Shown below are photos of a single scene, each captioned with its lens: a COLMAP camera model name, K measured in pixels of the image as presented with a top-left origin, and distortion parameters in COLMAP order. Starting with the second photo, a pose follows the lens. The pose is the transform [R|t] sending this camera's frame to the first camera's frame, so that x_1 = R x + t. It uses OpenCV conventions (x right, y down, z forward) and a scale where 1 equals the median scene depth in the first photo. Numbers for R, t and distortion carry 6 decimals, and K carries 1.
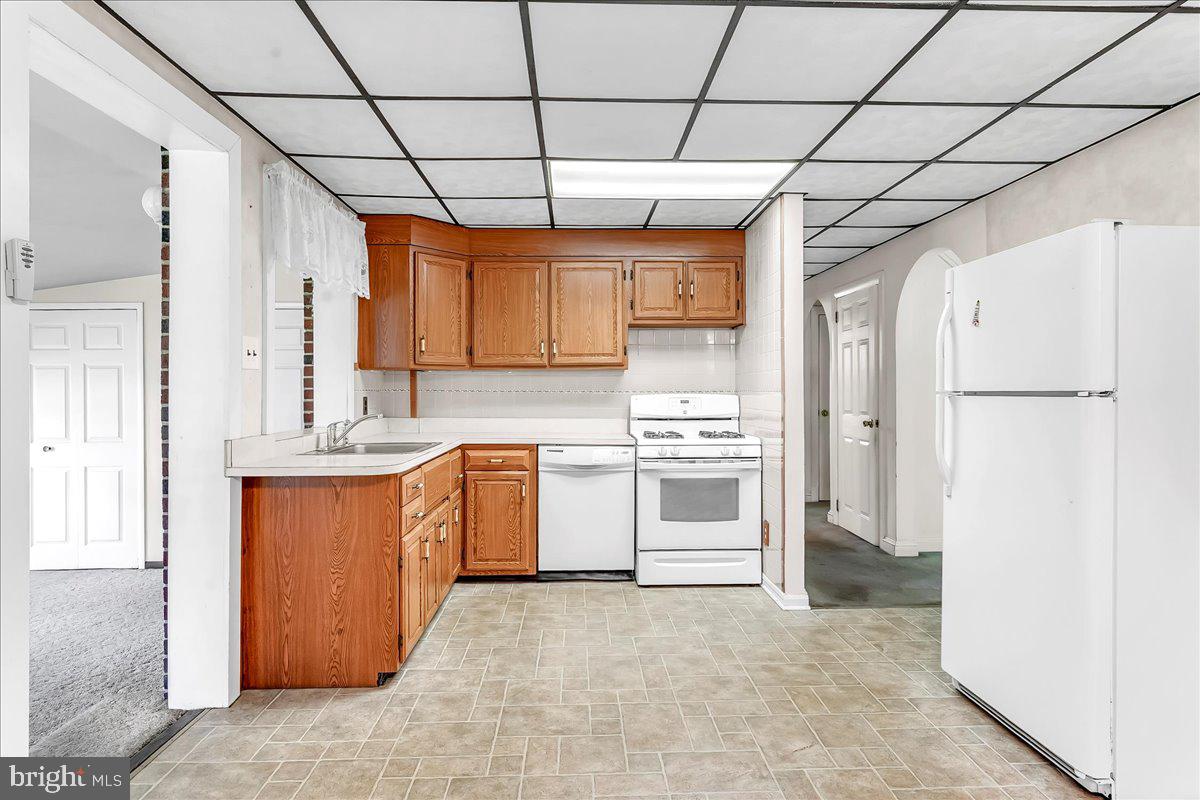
lens RADIAL K [[645.9, 0, 596.9], [0, 645.9, 388.7], [0, 0, 1]] dist [0.003415, 0.000419]
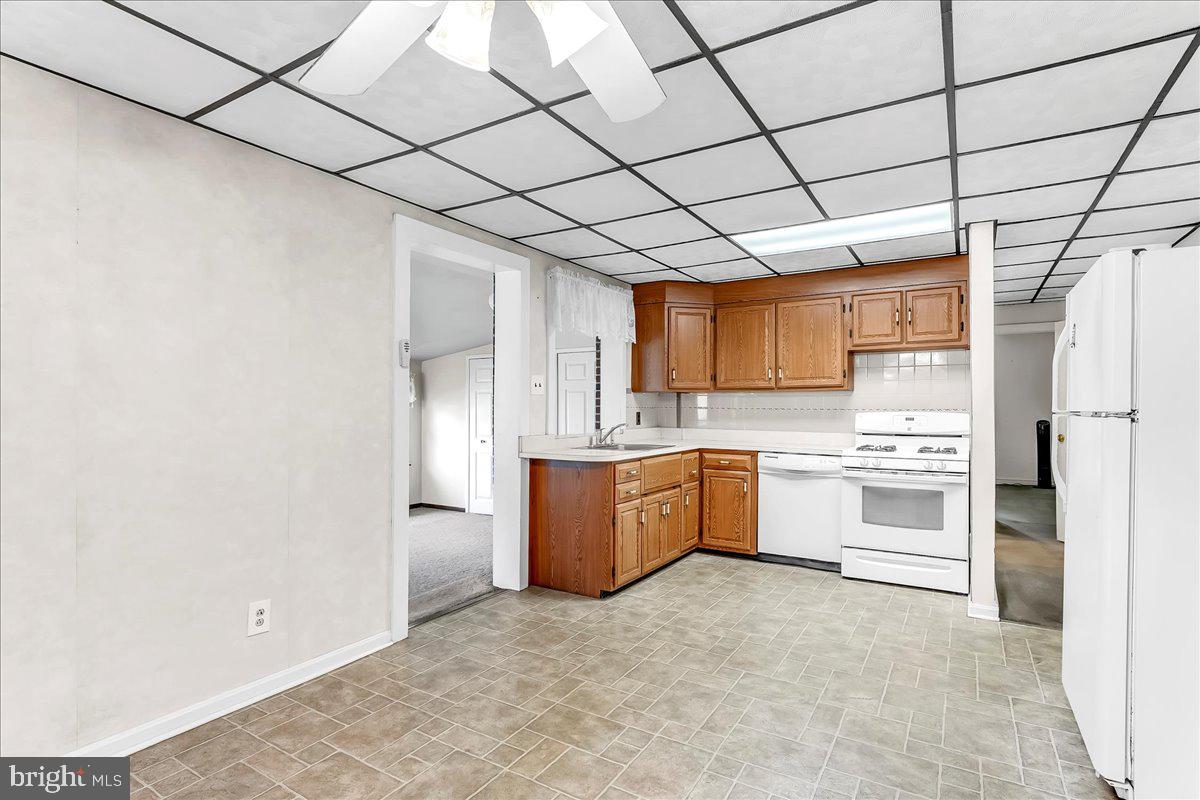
lens RADIAL K [[565.4, 0, 600.0], [0, 565.4, 400.0], [0, 0, 1]] dist [-0.001895, -0.000317]
pose [[0.846651, -0.002761, -0.532141, 0.239293], [-0.002608, 0.999953, -0.009338, -0.002075], [0.532142, 0.009294, 0.846604, -0.095259]]
